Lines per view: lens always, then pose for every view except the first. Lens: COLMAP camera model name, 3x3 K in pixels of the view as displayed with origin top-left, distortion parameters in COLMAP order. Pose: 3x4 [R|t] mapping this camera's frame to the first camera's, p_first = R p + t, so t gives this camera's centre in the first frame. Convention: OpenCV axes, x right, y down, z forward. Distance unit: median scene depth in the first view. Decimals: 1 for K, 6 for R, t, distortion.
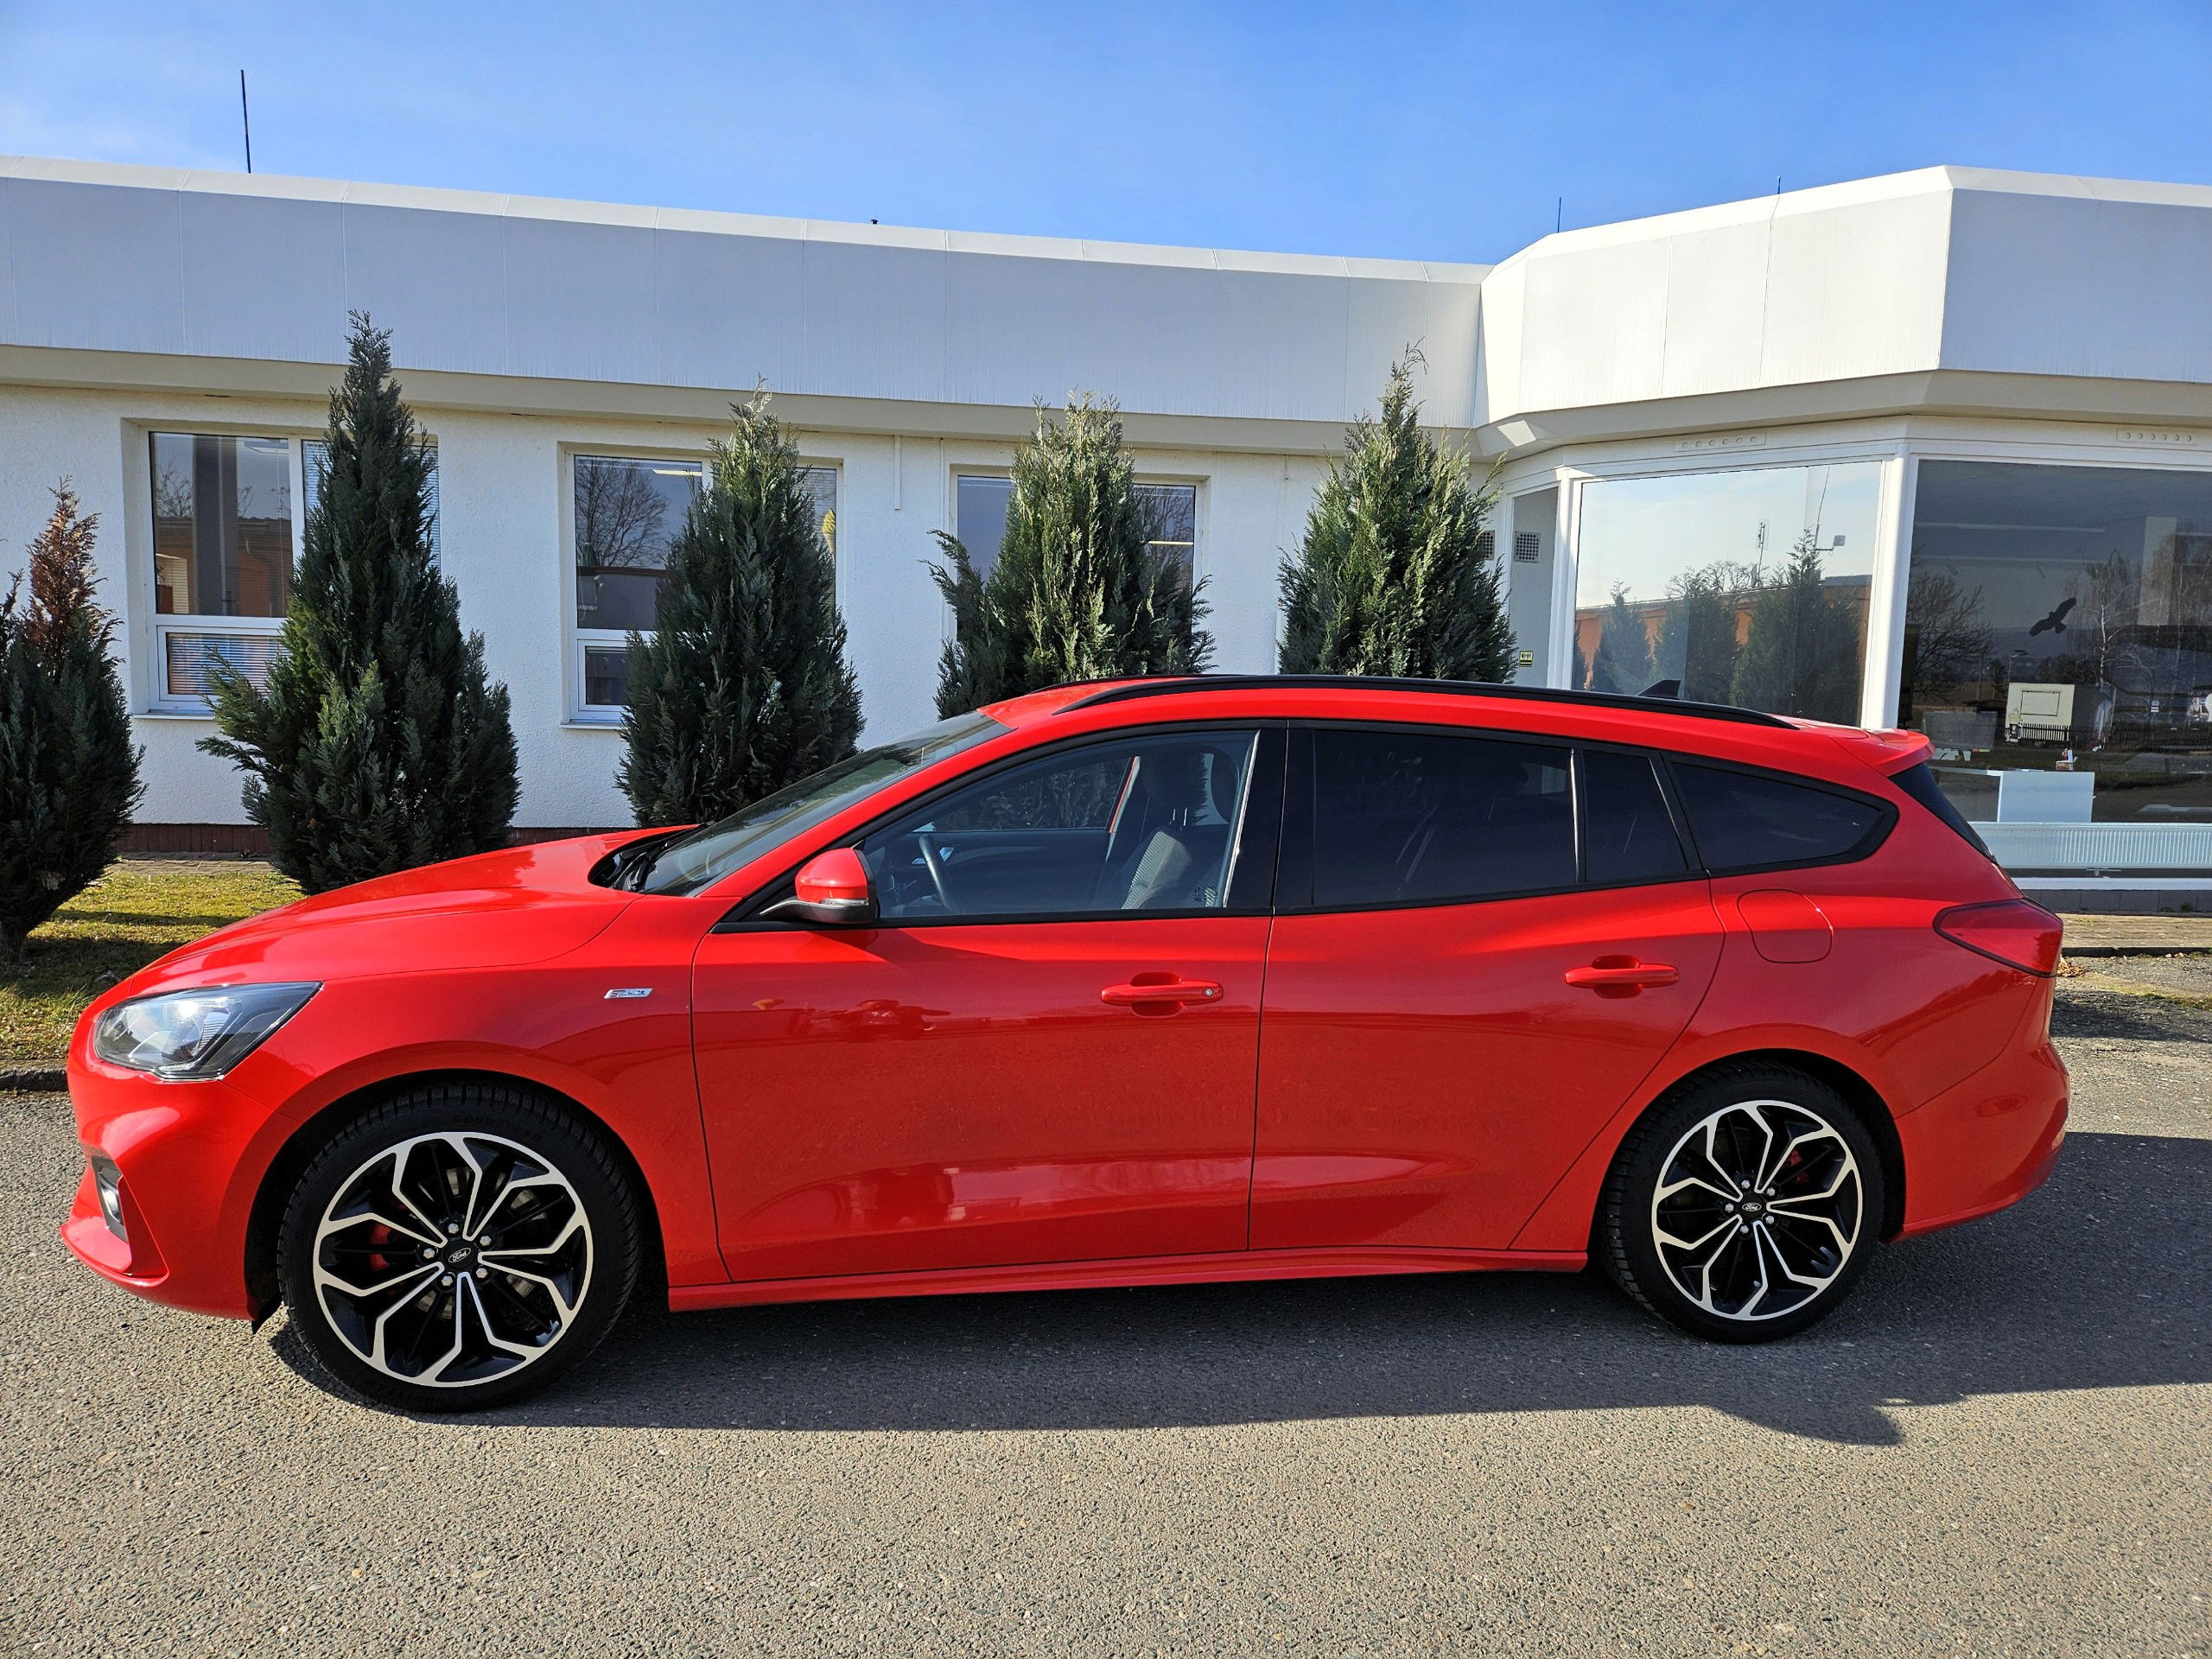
lens RADIAL K [[1501.5, 0, 1115.7], [0, 1501.5, 814.5], [0, 0, 1]] dist [0.085892, -0.079462]
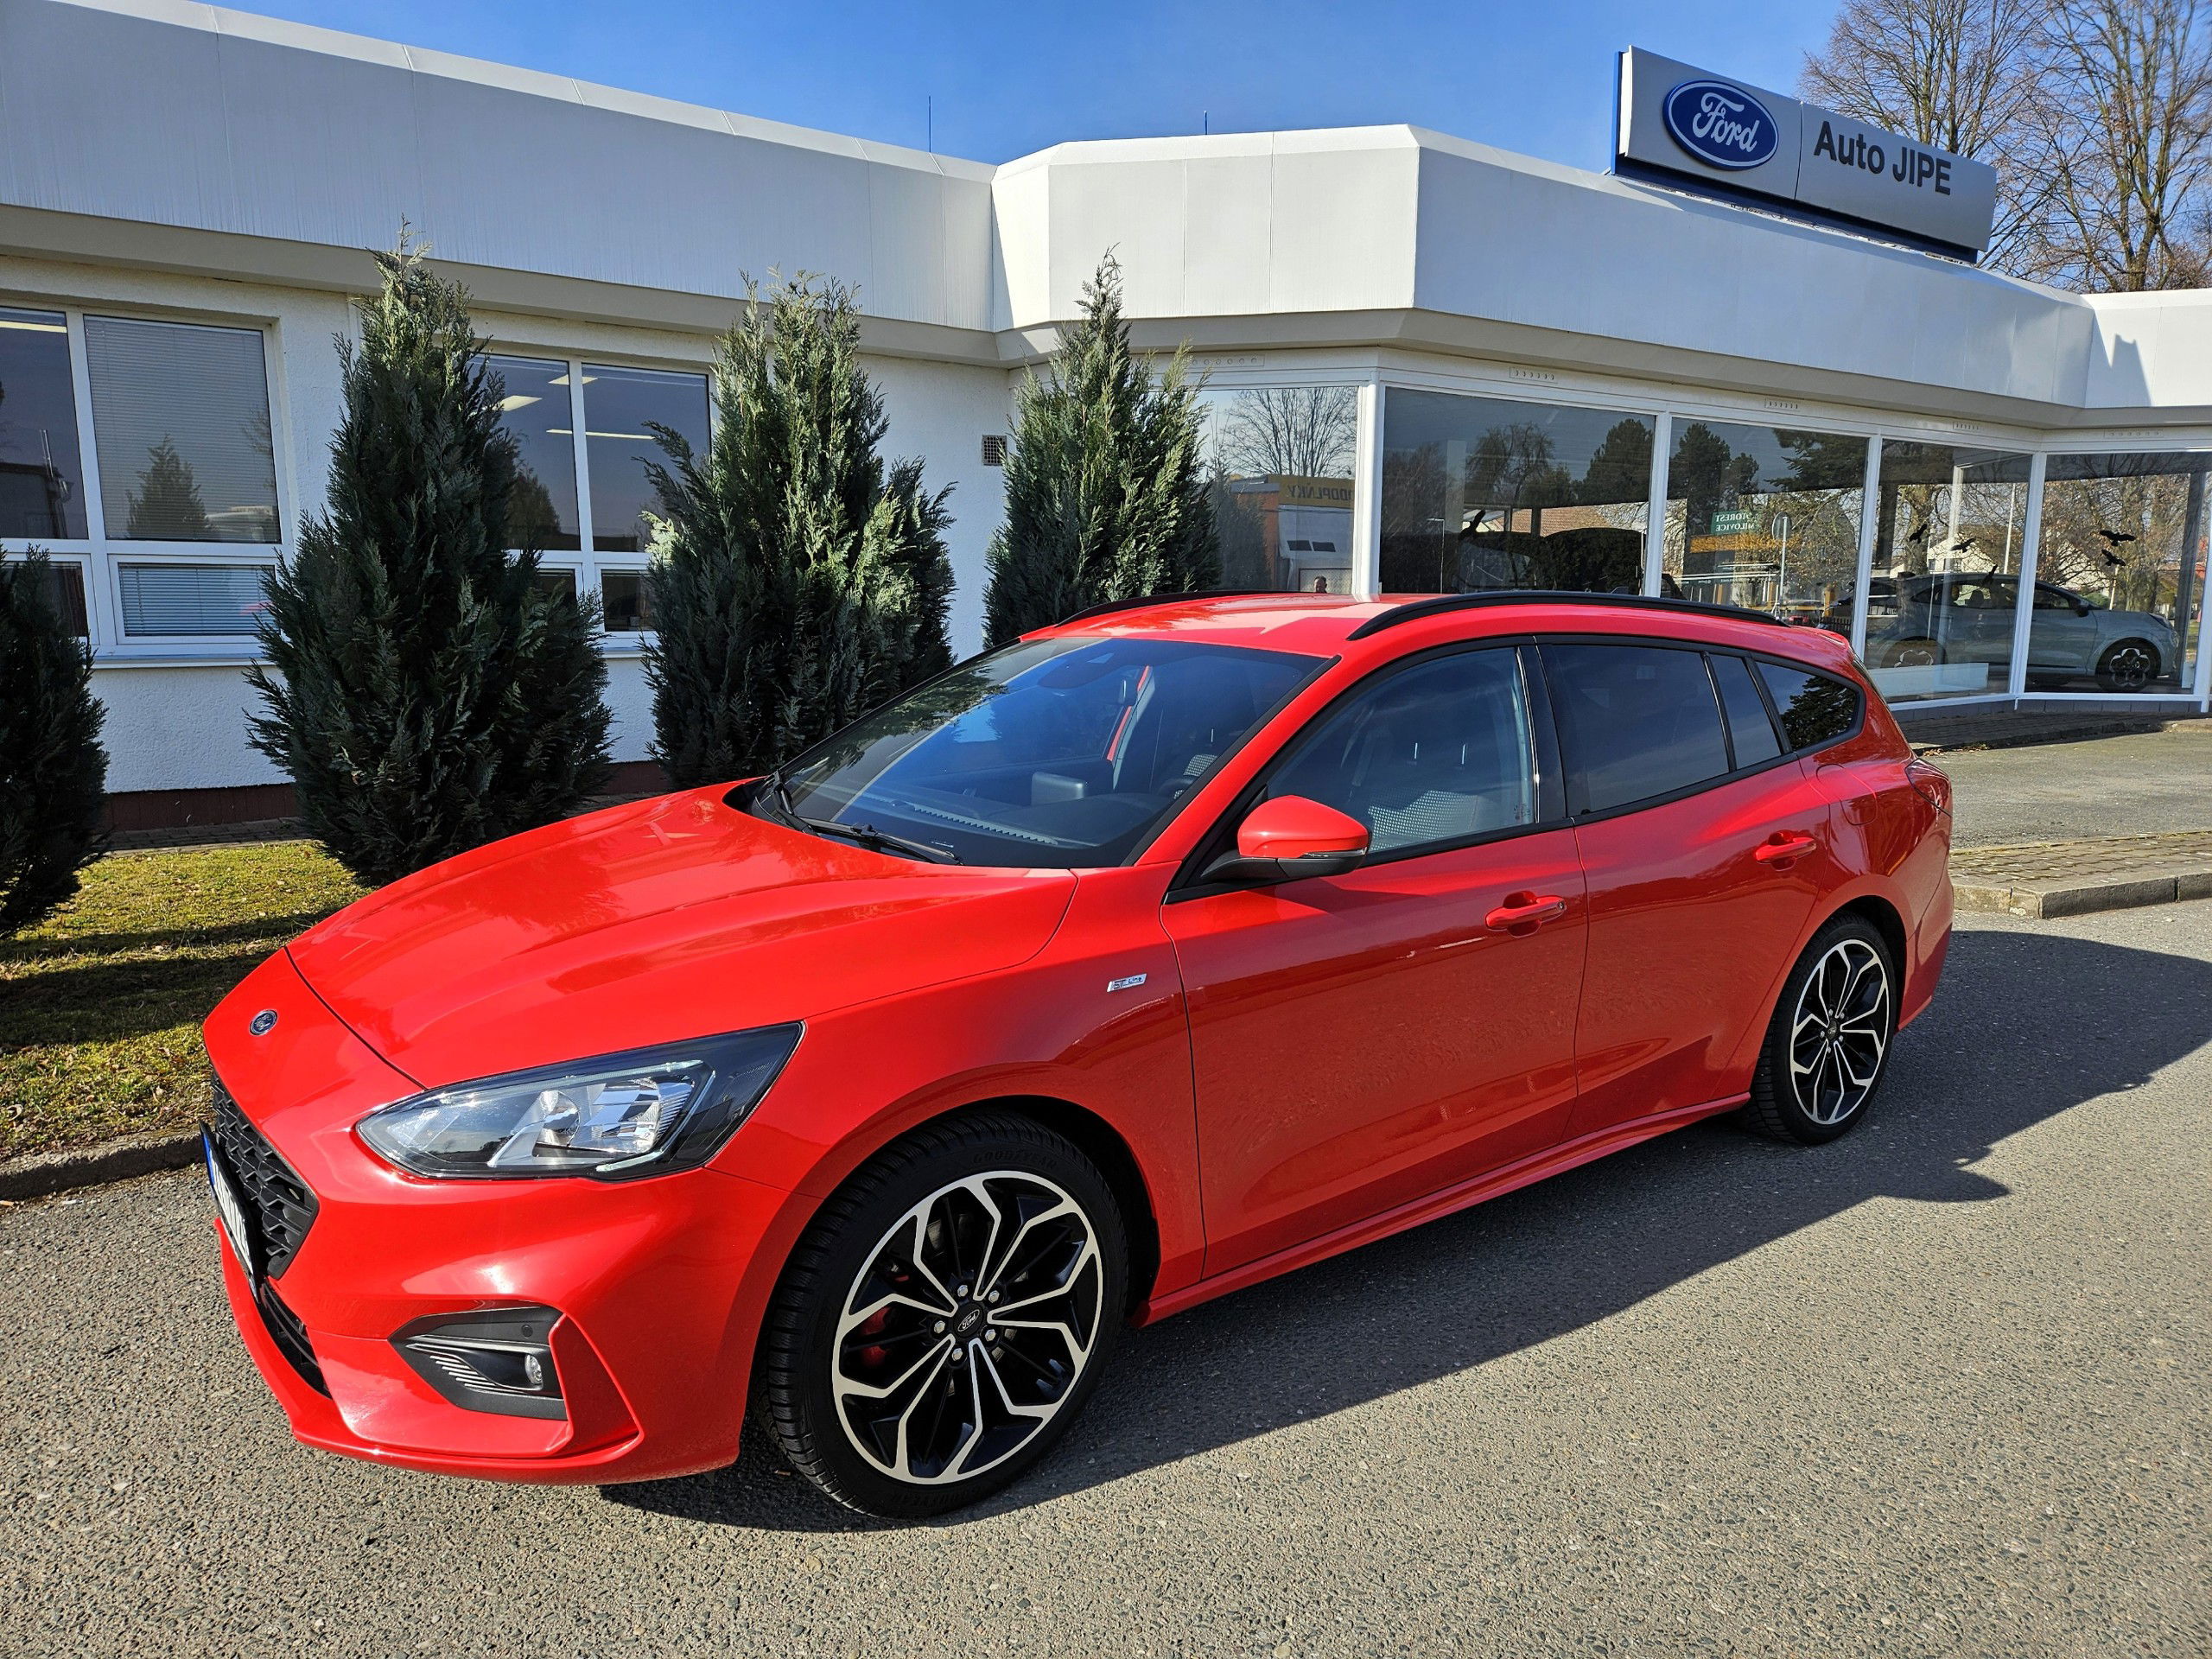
lens RADIAL K [[1501.5, 0, 1115.7], [0, 1501.5, 814.5], [0, 0, 1]] dist [0.085892, -0.079462]
pose [[0.880815, -0.089626, 0.464900, -0.643109], [0.059072, 0.995050, 0.079910, -0.042144], [-0.469761, -0.042924, 0.881749, 0.219838]]
